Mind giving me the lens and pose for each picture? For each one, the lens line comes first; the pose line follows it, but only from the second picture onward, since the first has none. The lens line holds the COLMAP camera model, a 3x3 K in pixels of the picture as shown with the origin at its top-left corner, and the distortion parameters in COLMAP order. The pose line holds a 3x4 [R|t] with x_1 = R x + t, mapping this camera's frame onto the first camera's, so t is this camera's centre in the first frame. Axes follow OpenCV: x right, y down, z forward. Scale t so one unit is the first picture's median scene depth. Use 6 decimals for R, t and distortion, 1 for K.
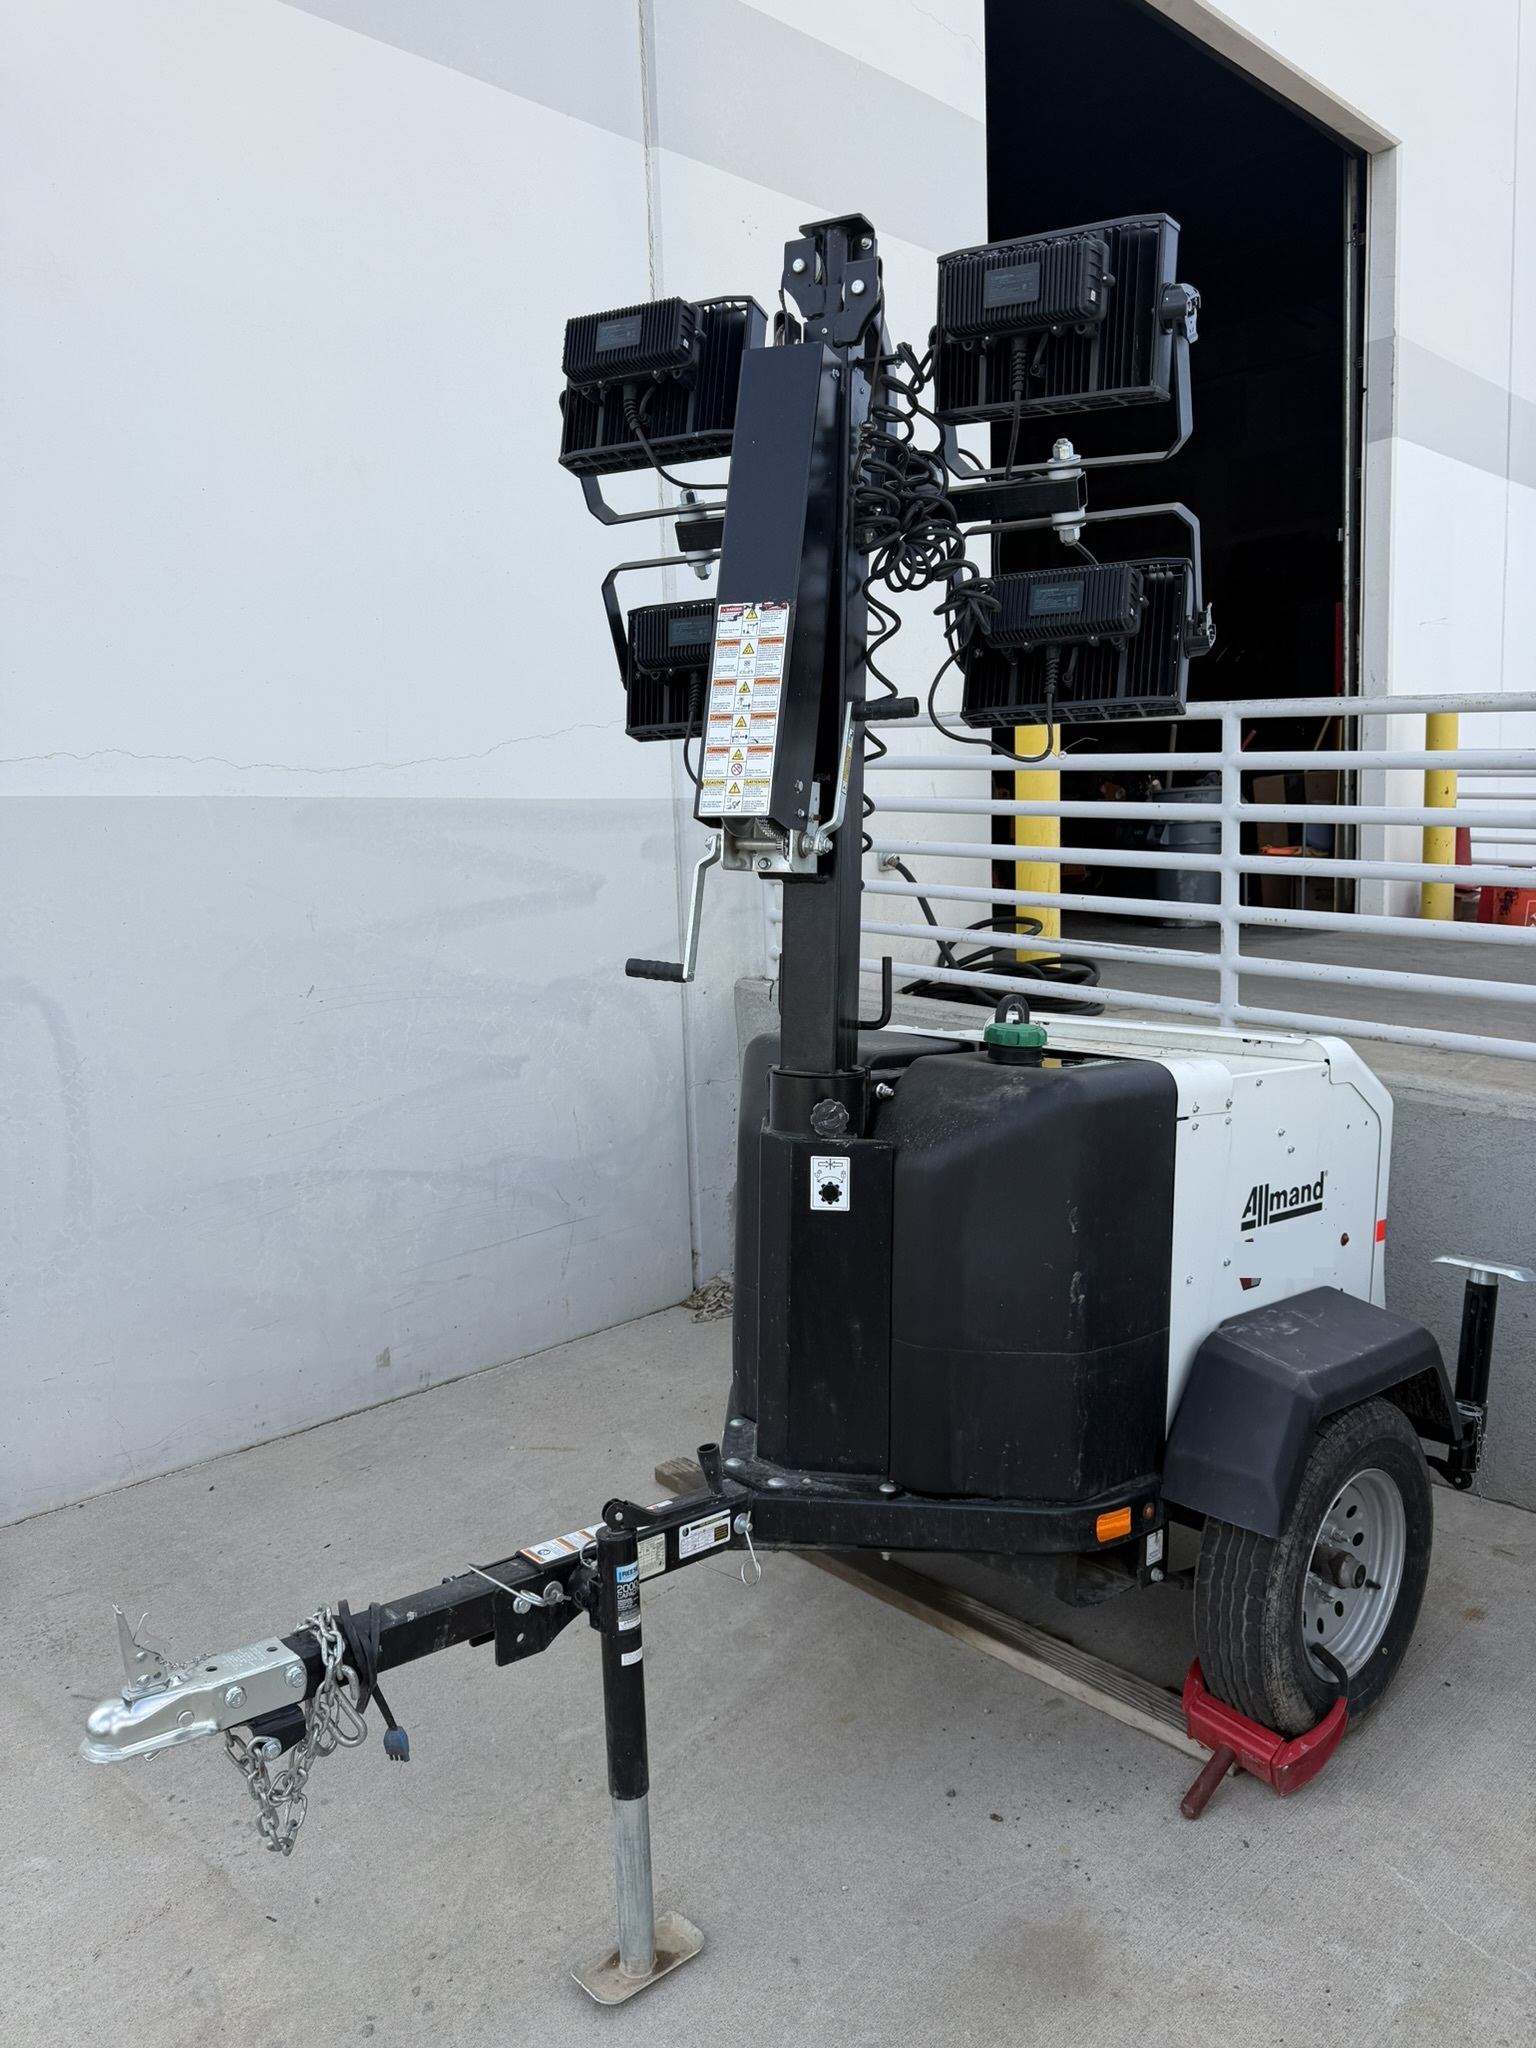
lens RADIAL K [[1472.8, 0, 755.8], [0, 1472.8, 1054.4], [0, 0, 1]] dist [0.052699, -0.062955]
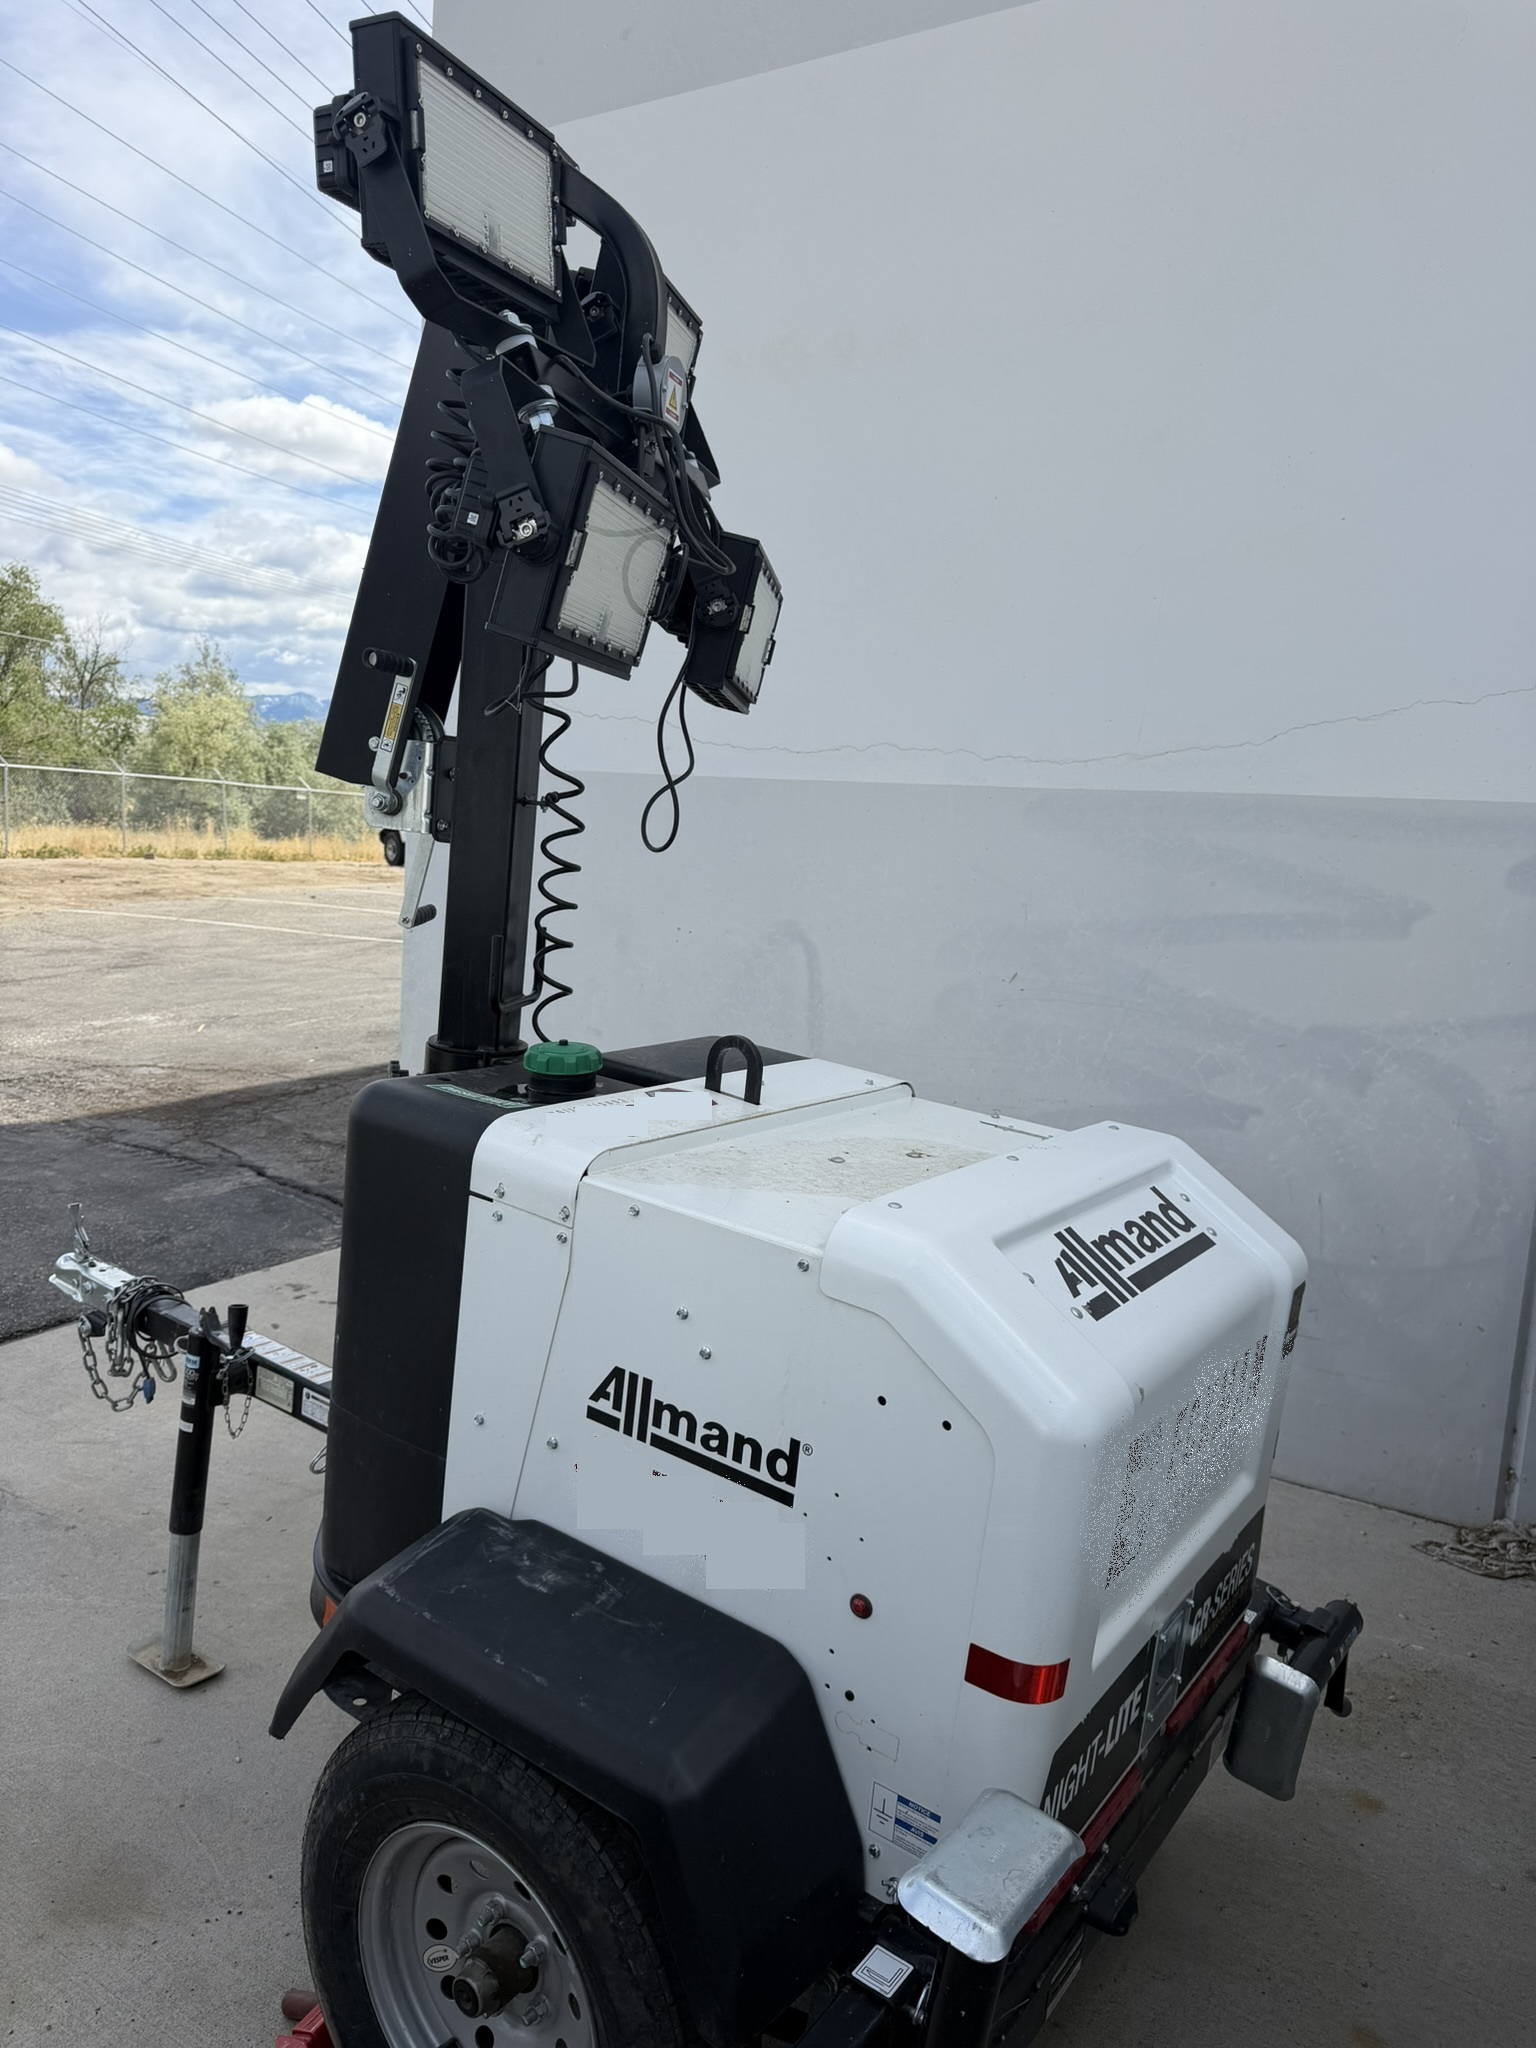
lens RADIAL K [[1472.8, 0, 738.8], [0, 1472.8, 1017.8], [0, 0, 1]] dist [0.052699, -0.062955]
pose [[0.205153, 0.162924, -0.965074, 1.029344], [-0.200073, 0.972206, 0.121597, -0.162575], [0.958062, 0.168139, 0.232048, 0.945574]]
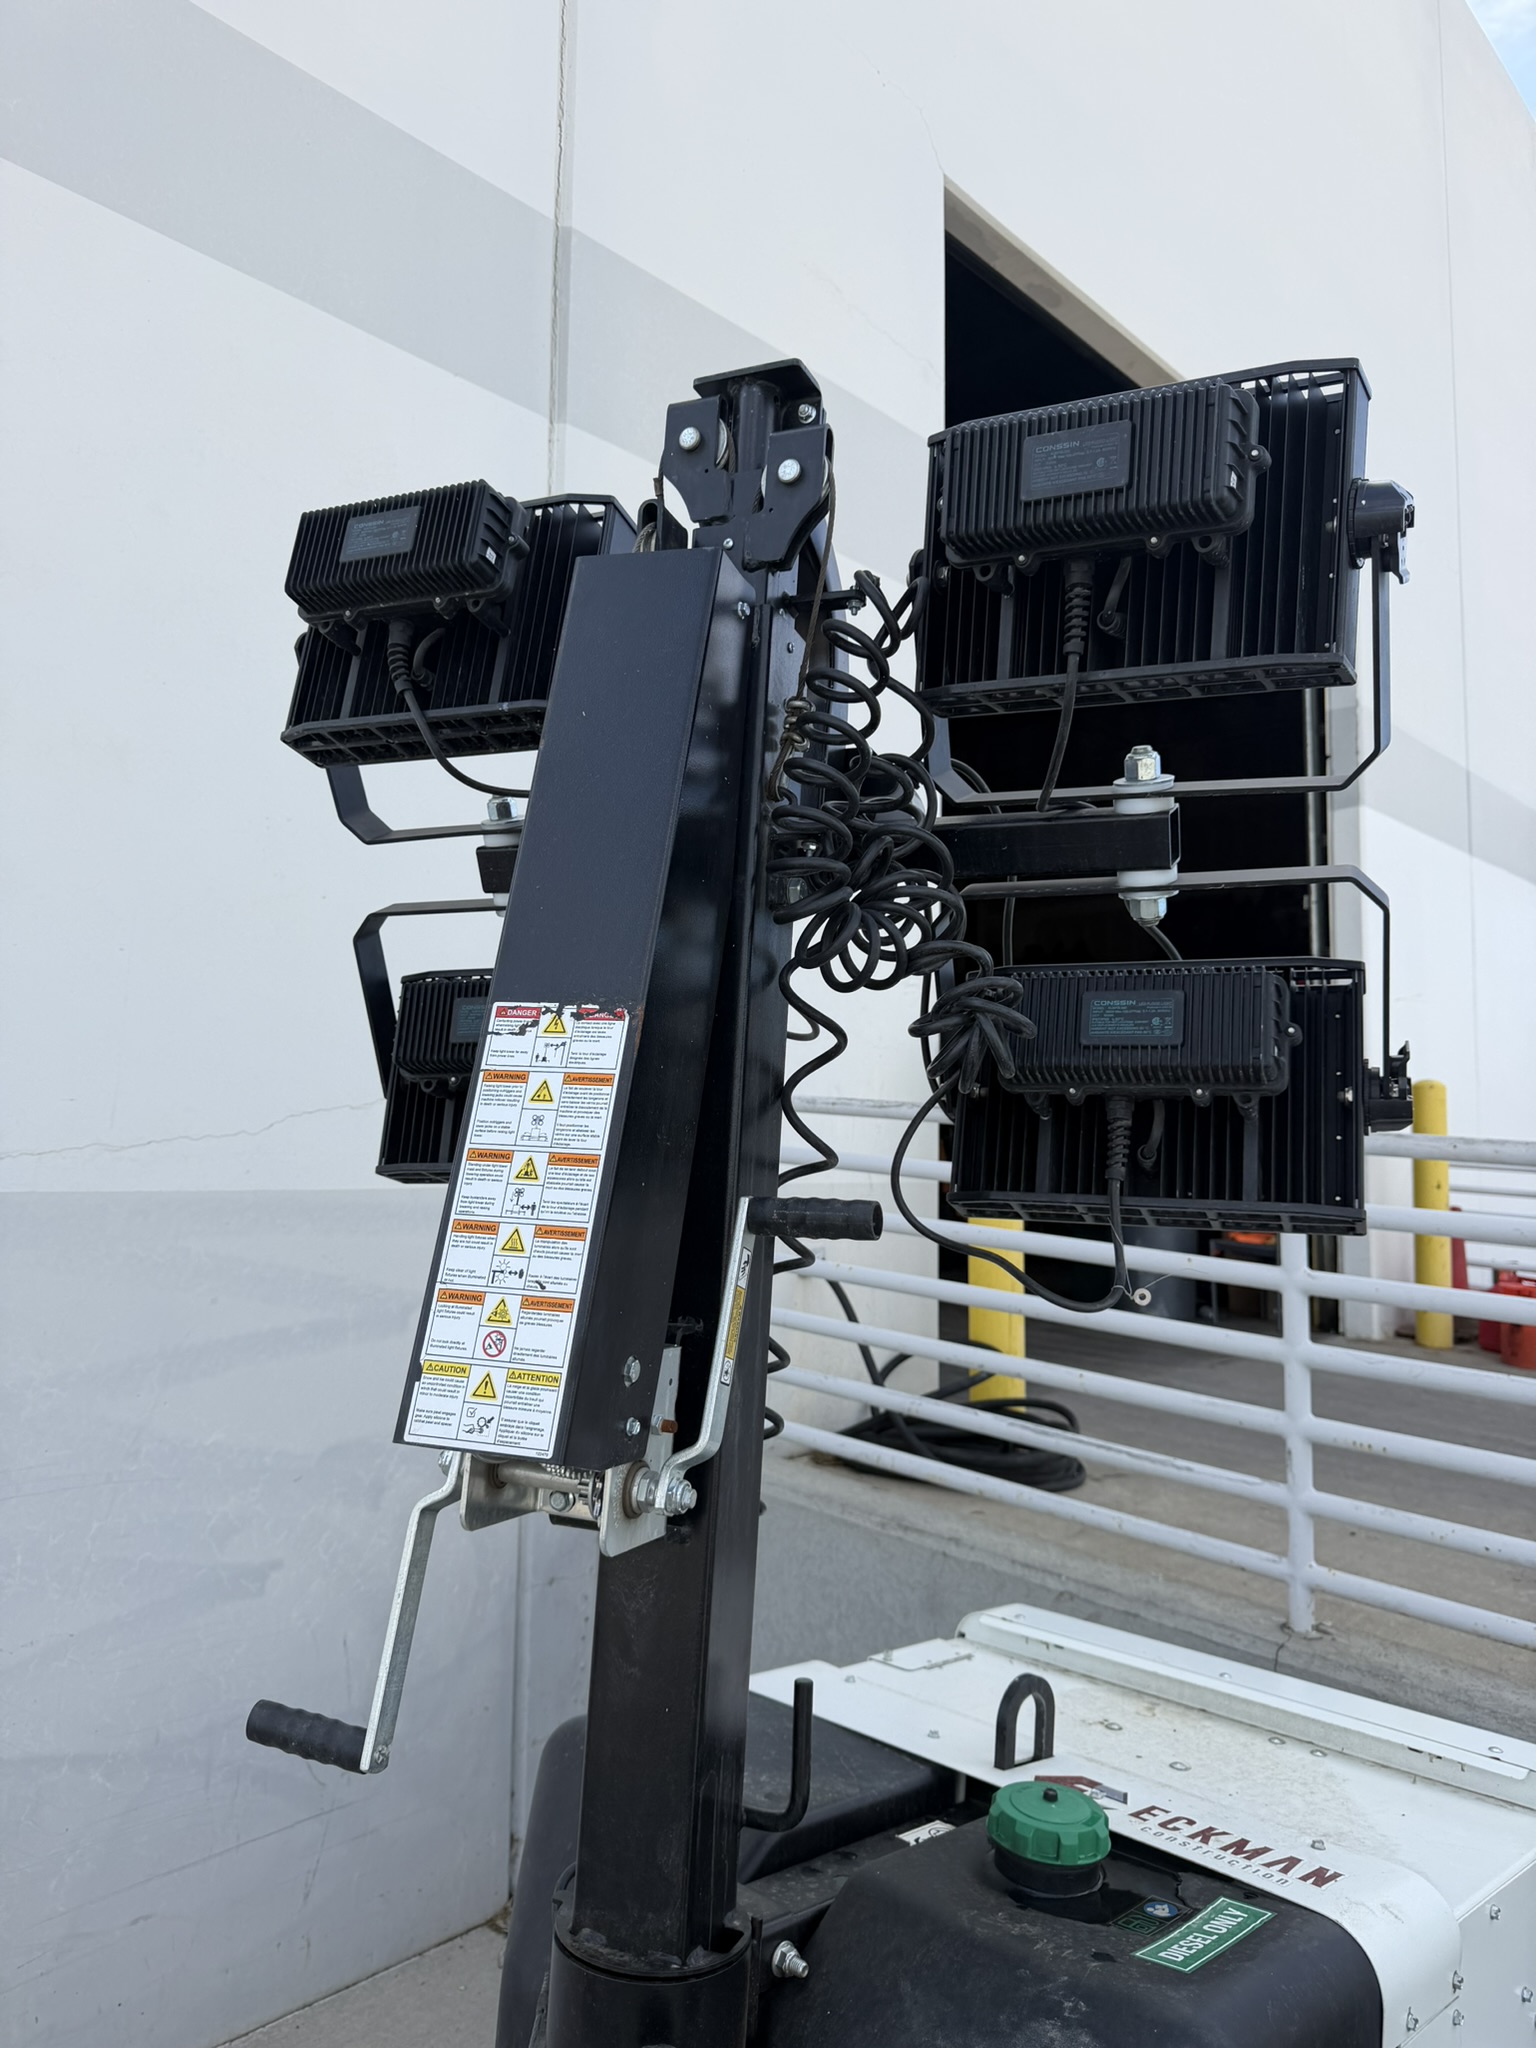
lens RADIAL K [[1472.8, 0, 740.6], [0, 1472.8, 1045.2], [0, 0, 1]] dist [0.052699, -0.062955]
pose [[0.997901, 0.052984, 0.037239, 0.038431], [-0.043765, 0.975573, -0.215273, -0.170060], [-0.047736, 0.213191, 0.975844, 0.466717]]
